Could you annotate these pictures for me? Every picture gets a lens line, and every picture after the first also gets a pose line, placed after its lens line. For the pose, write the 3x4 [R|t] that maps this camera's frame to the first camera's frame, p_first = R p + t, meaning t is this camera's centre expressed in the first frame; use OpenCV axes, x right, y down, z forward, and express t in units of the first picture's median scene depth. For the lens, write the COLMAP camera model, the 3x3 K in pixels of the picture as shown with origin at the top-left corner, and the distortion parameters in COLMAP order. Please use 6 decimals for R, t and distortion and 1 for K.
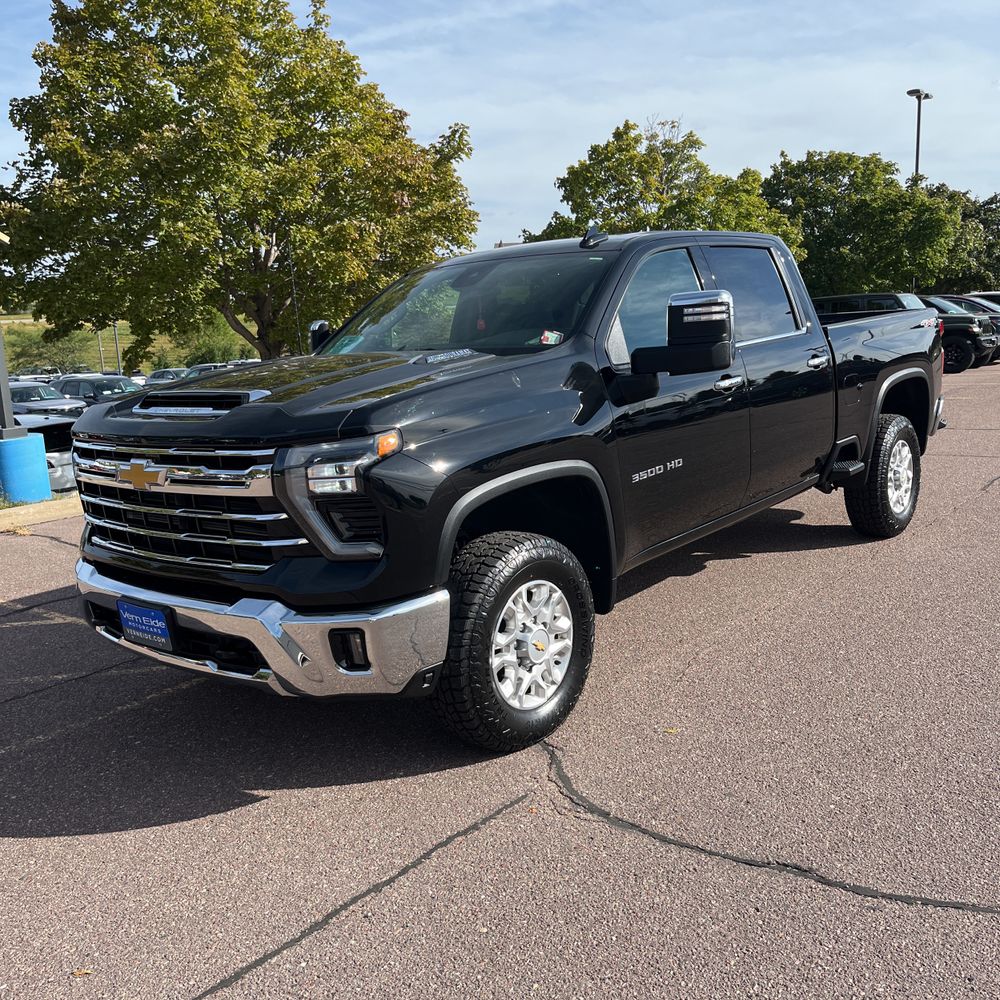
lens RADIAL K [[1009.8, 0, 500.5], [0, 1009.8, 522.1], [0, 0, 1]] dist [0.027680, 0.002283]
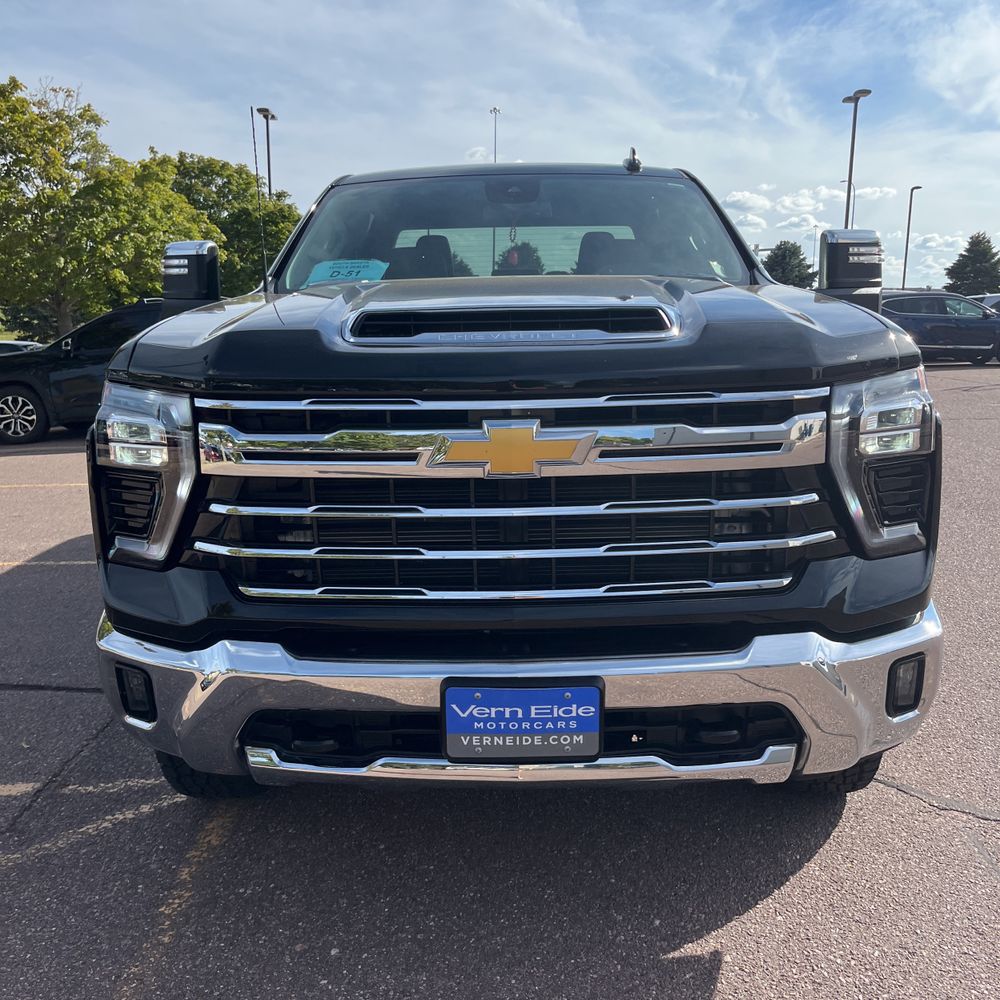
lens RADIAL K [[1009.8, 0, 500.5], [0, 1009.8, 522.1], [0, 0, 1]] dist [0.027680, 0.002283]
pose [[0.773180, -0.082307, 0.628823, -0.686202], [0.093412, 0.995508, 0.015446, -0.015959], [-0.627270, 0.046797, 0.777395, 0.563195]]
